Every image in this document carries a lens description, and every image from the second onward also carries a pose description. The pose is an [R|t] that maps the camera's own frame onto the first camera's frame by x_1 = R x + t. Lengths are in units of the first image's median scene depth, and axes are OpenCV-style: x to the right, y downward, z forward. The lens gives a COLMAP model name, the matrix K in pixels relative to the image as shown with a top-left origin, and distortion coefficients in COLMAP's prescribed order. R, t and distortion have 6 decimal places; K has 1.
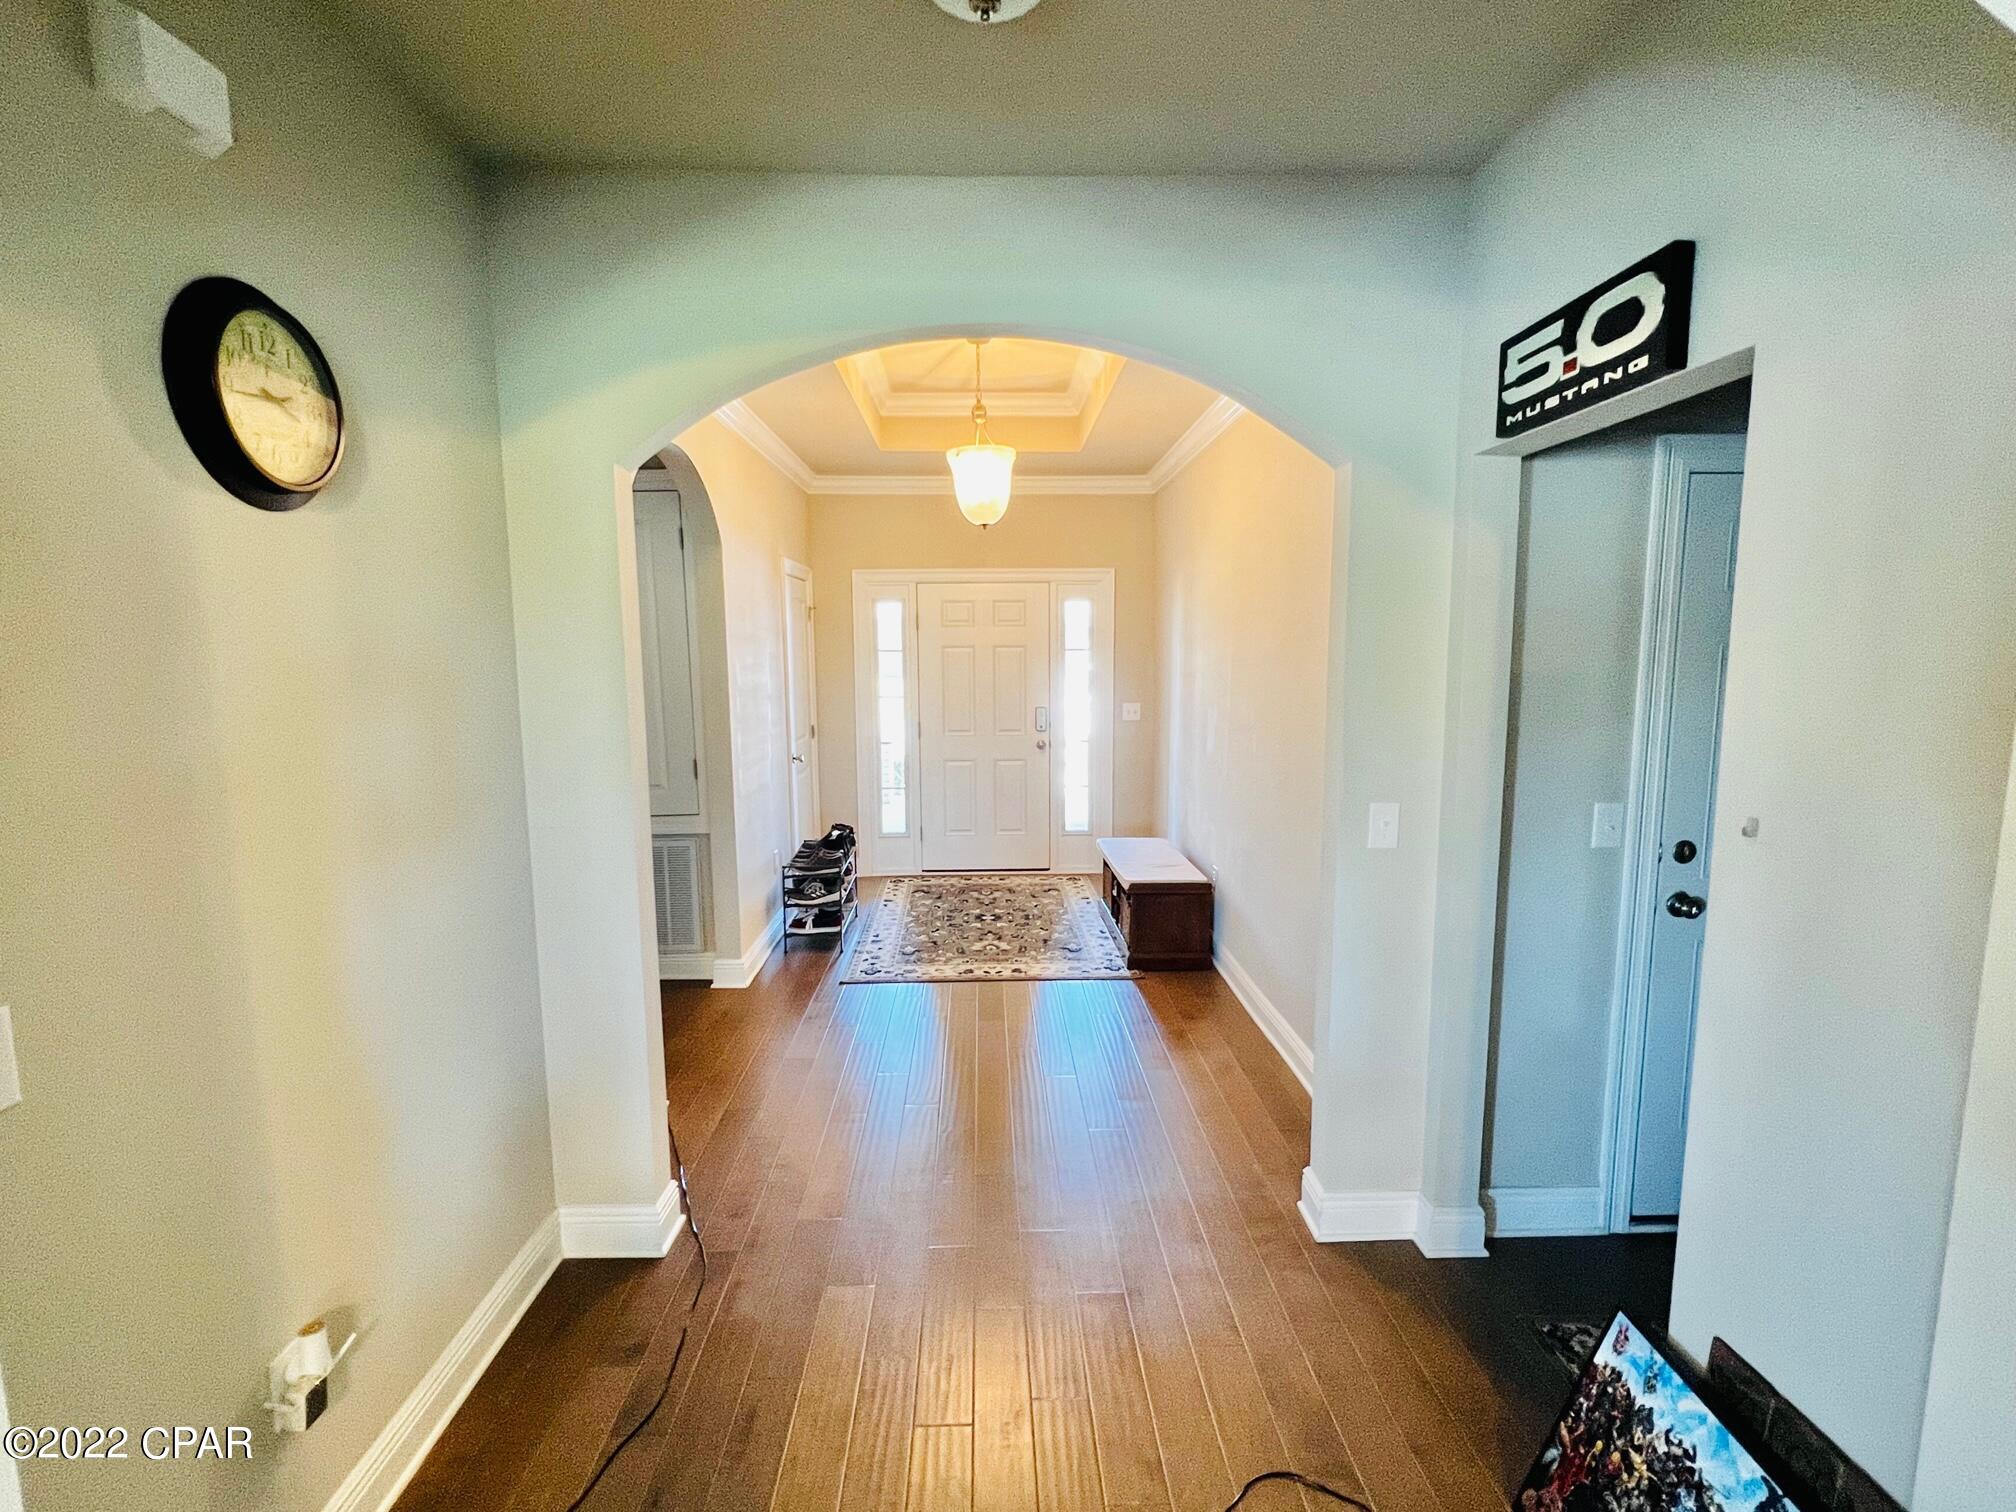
lens RADIAL K [[949.6, 0, 1005.1], [0, 949.6, 759.3], [0, 0, 1]] dist [0.000106, -0.000001]
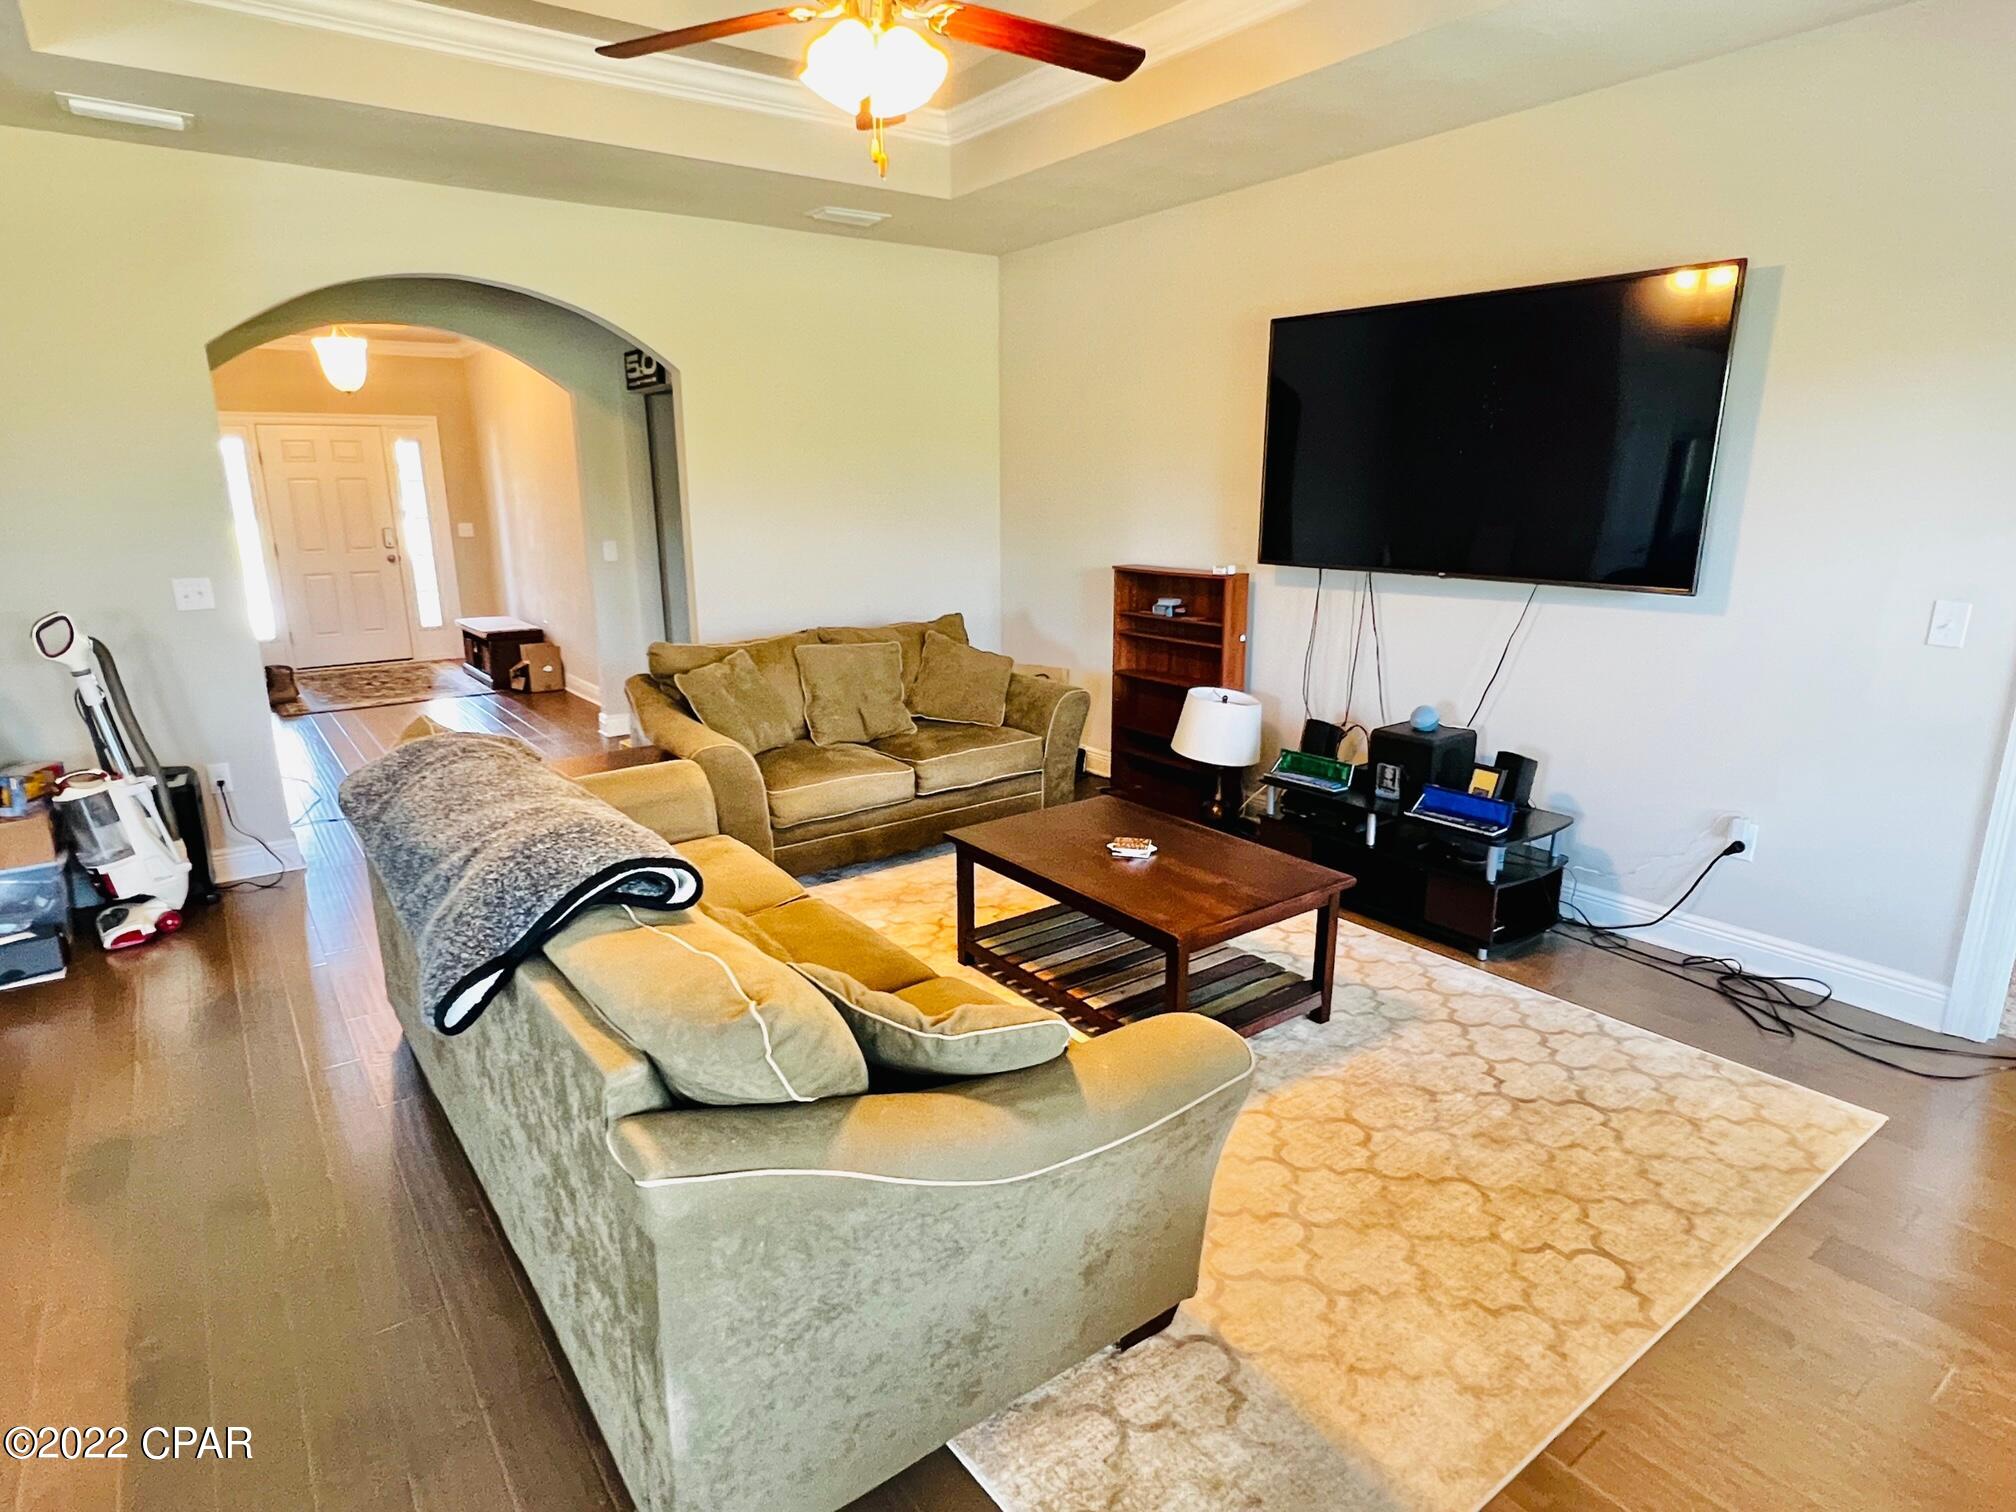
lens RADIAL K [[1106.3, 0, 1007.9], [0, 1106.3, 764.6], [0, 0, 1]] dist [-0.000402, 0.000026]
pose [[0.817004, -0.140448, 0.559267, -0.170244], [0.070608, 0.986952, 0.144705, 0.110898], [-0.572293, -0.078736, 0.816260, -0.770253]]
